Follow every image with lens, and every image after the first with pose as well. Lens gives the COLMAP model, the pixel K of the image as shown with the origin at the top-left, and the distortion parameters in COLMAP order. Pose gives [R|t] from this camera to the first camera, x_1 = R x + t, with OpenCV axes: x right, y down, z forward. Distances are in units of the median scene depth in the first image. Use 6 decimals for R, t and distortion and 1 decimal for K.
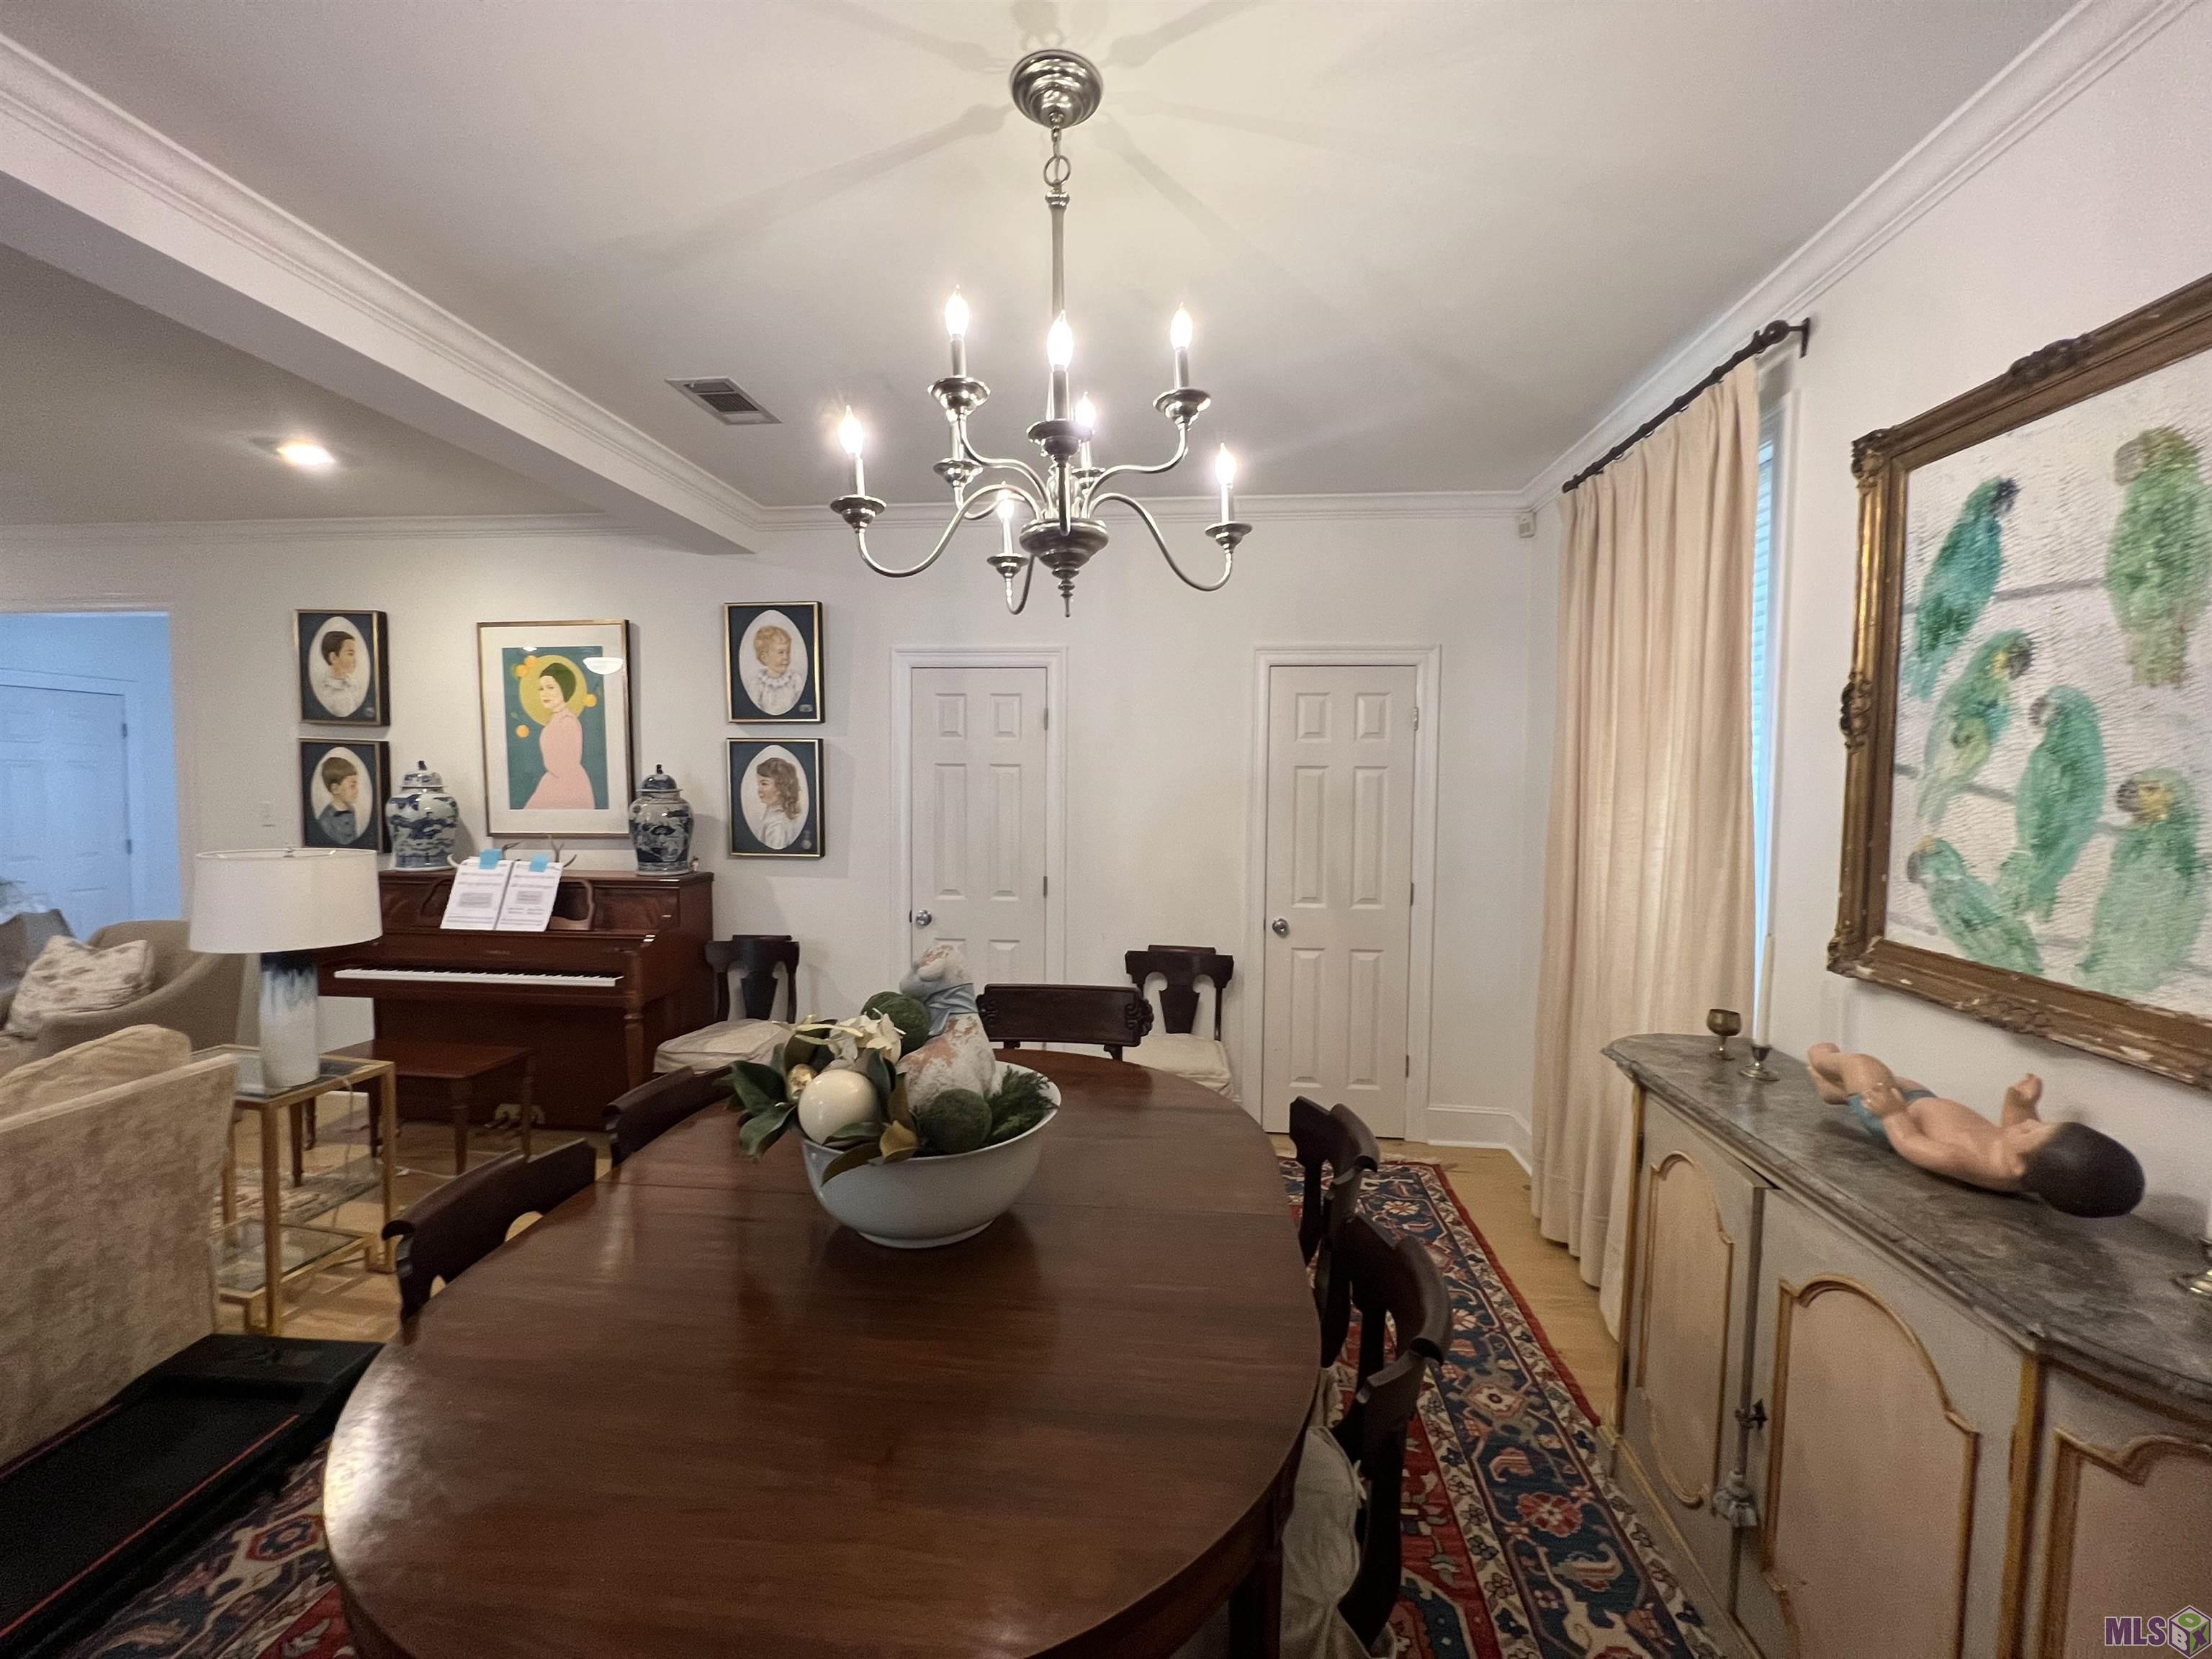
lens RADIAL K [[886.7, 0, 1106.9], [0, 886.7, 827.3], [0, 0, 1]] dist [-0.002793, 0.000297]
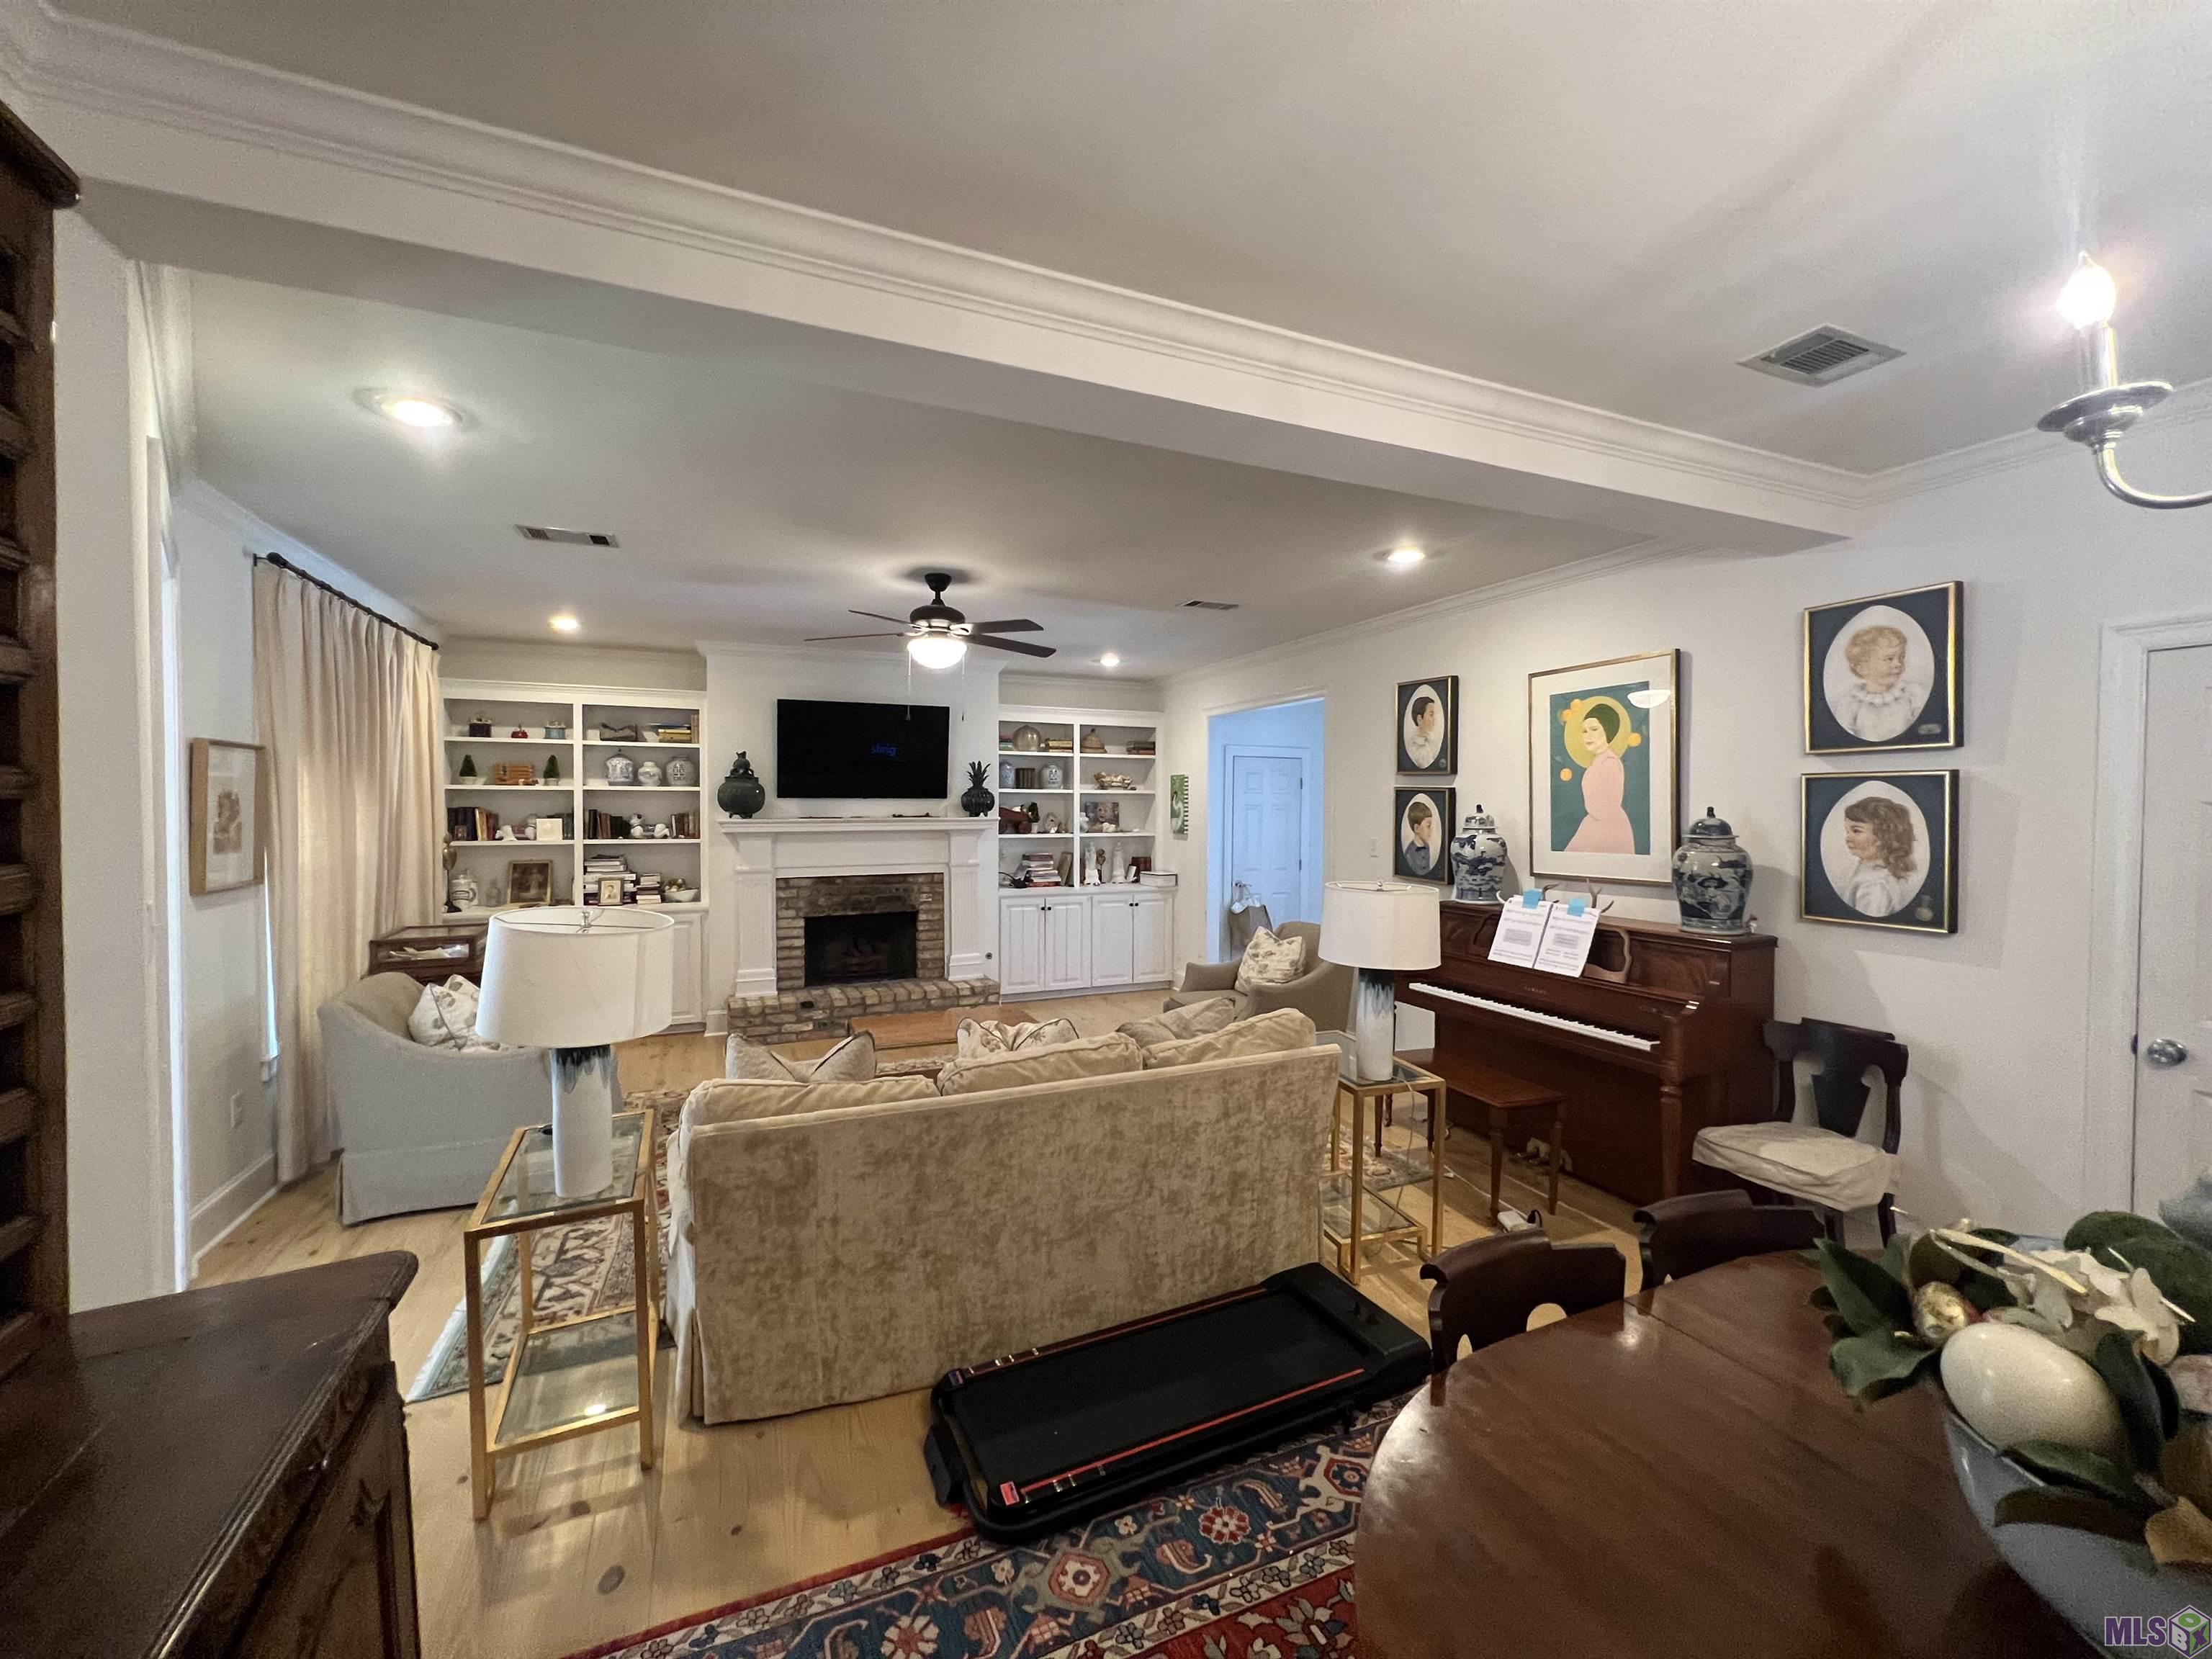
lens RADIAL K [[886.7, 0, 1105.5], [0, 886.7, 823.2], [0, 0, 1]] dist [-0.002793, 0.000297]
pose [[0.488195, 0.009129, -0.872687, -0.038588], [-0.043931, 0.998935, -0.014126, -0.019081], [0.871628, 0.045234, 0.488076, 0.058940]]
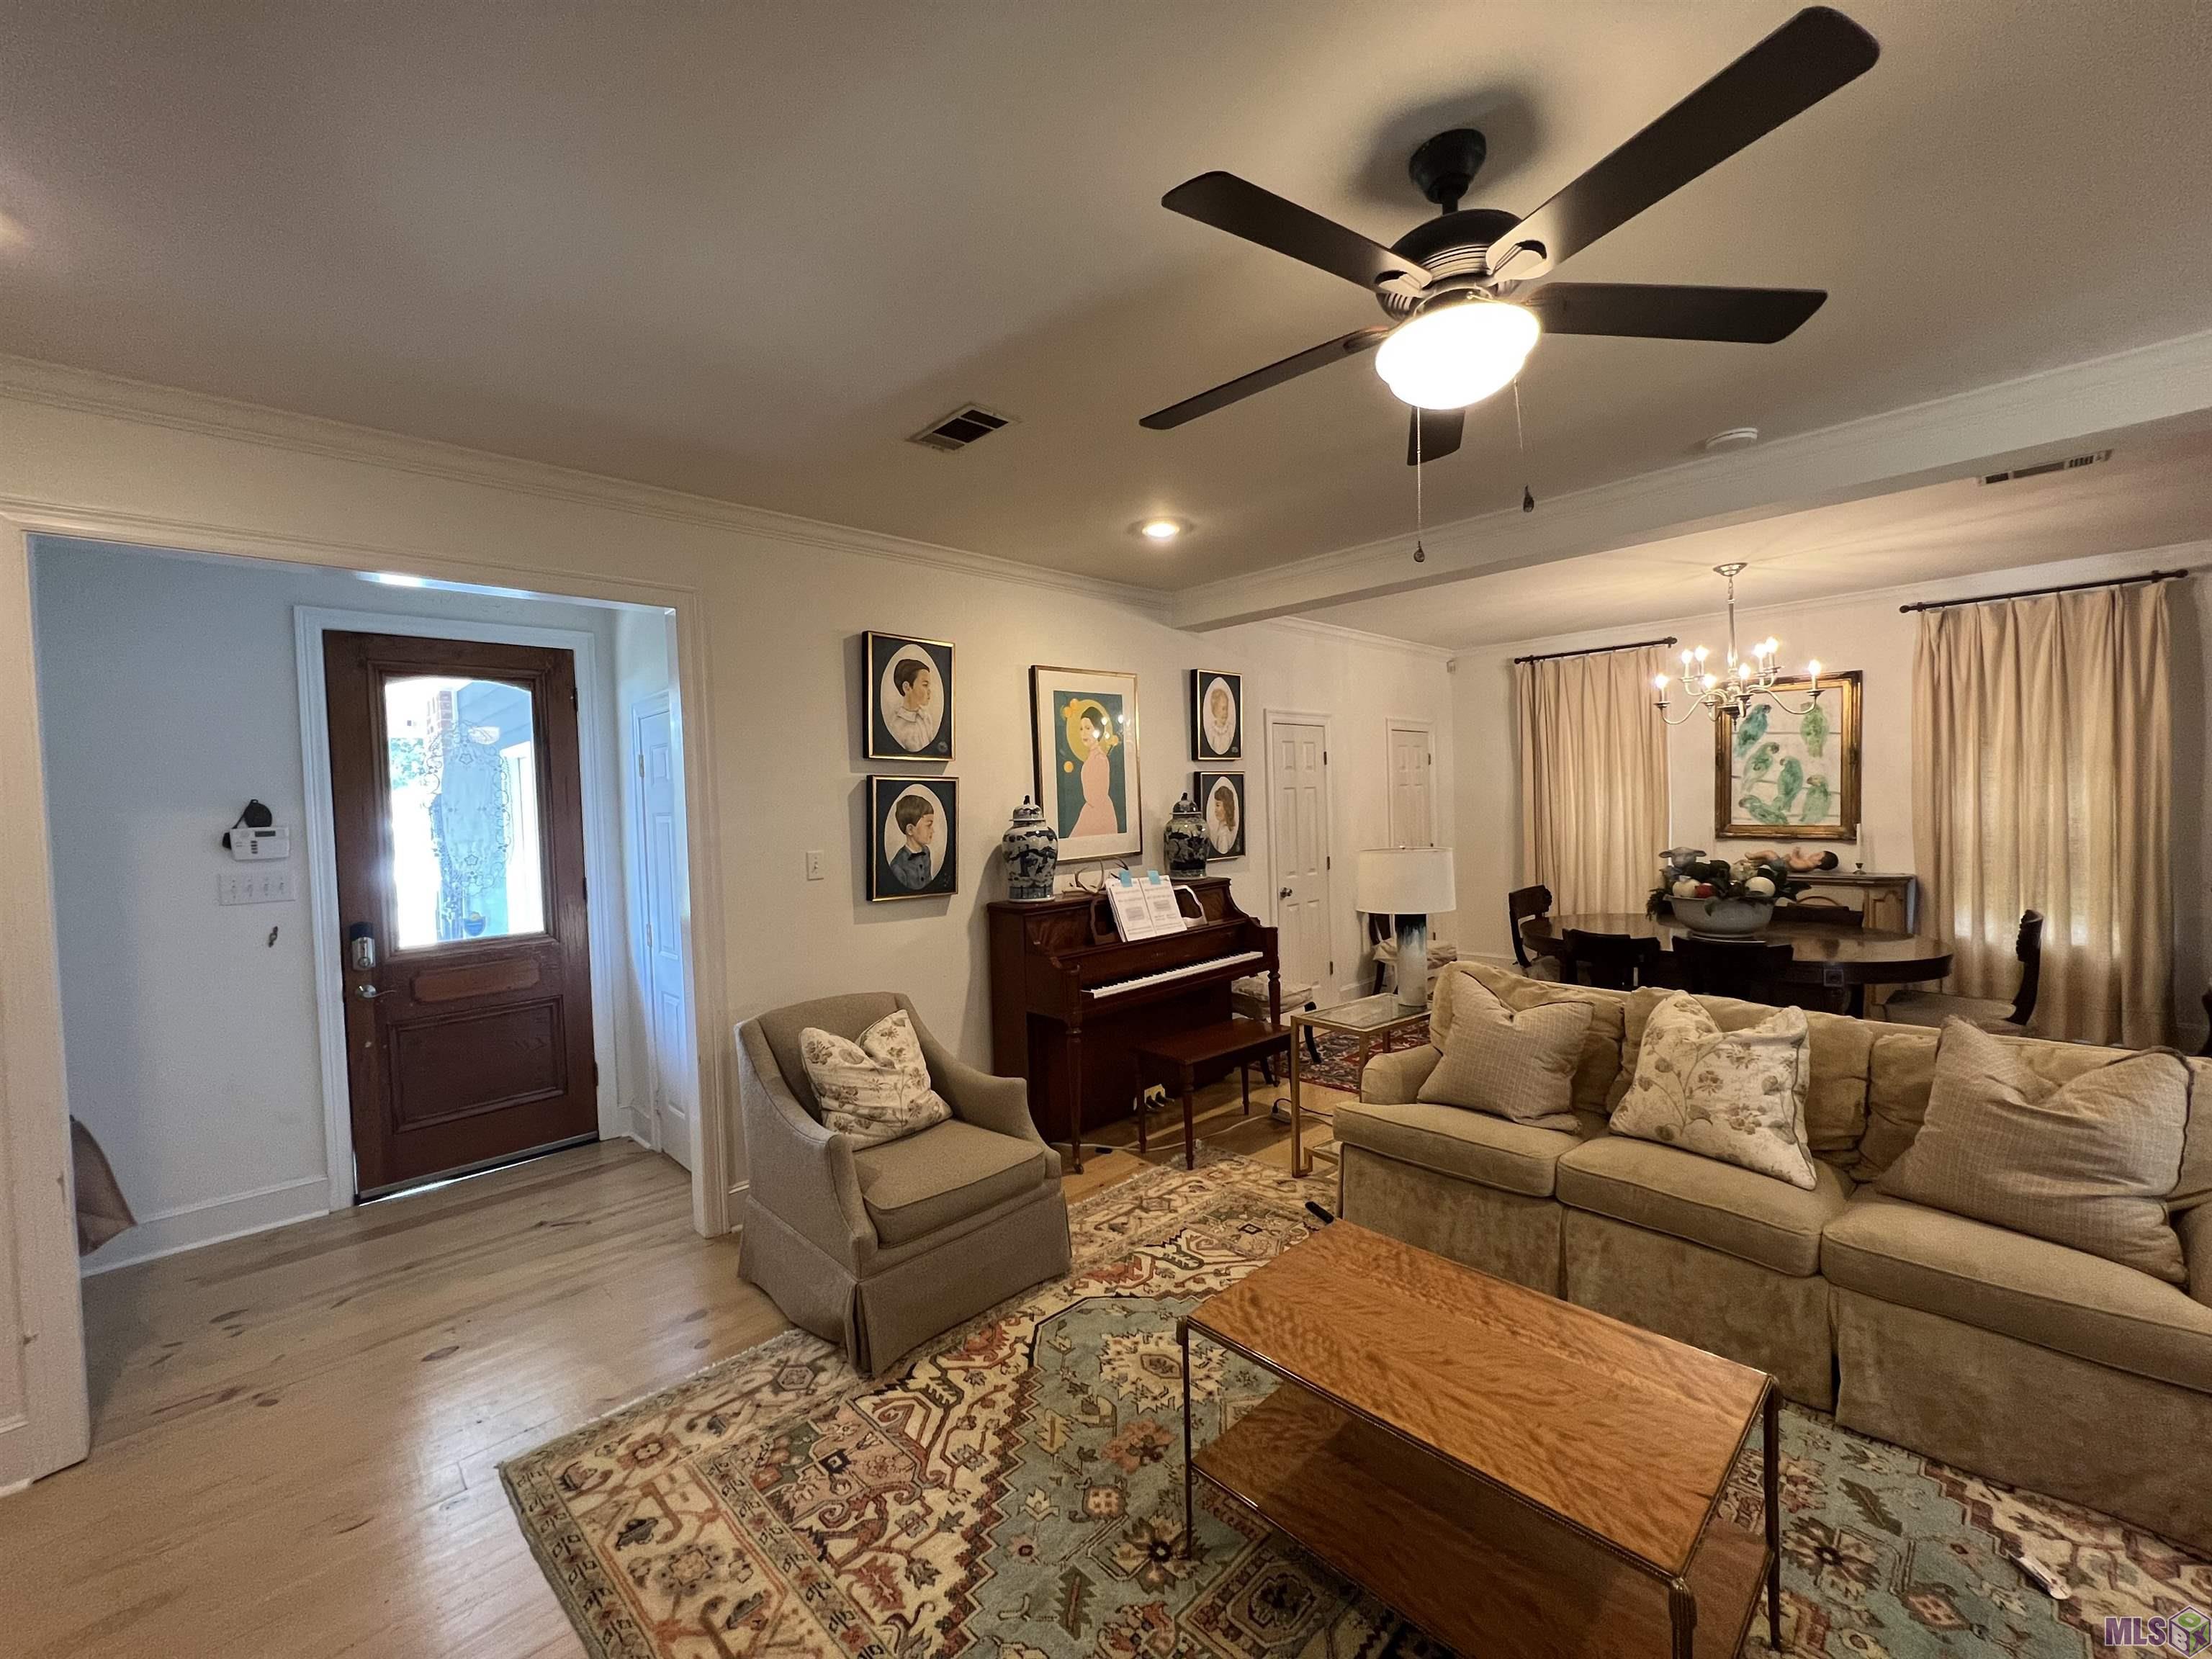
lens RADIAL K [[886.7, 0, 1112.2], [0, 886.7, 822.0], [0, 0, 1]] dist [-0.002793, 0.000297]
pose [[0.644416, -0.050049, 0.763036, -1.853003], [0.081718, 0.996649, -0.003643, -0.039878], [-0.760296, 0.064701, 0.646346, 0.318326]]
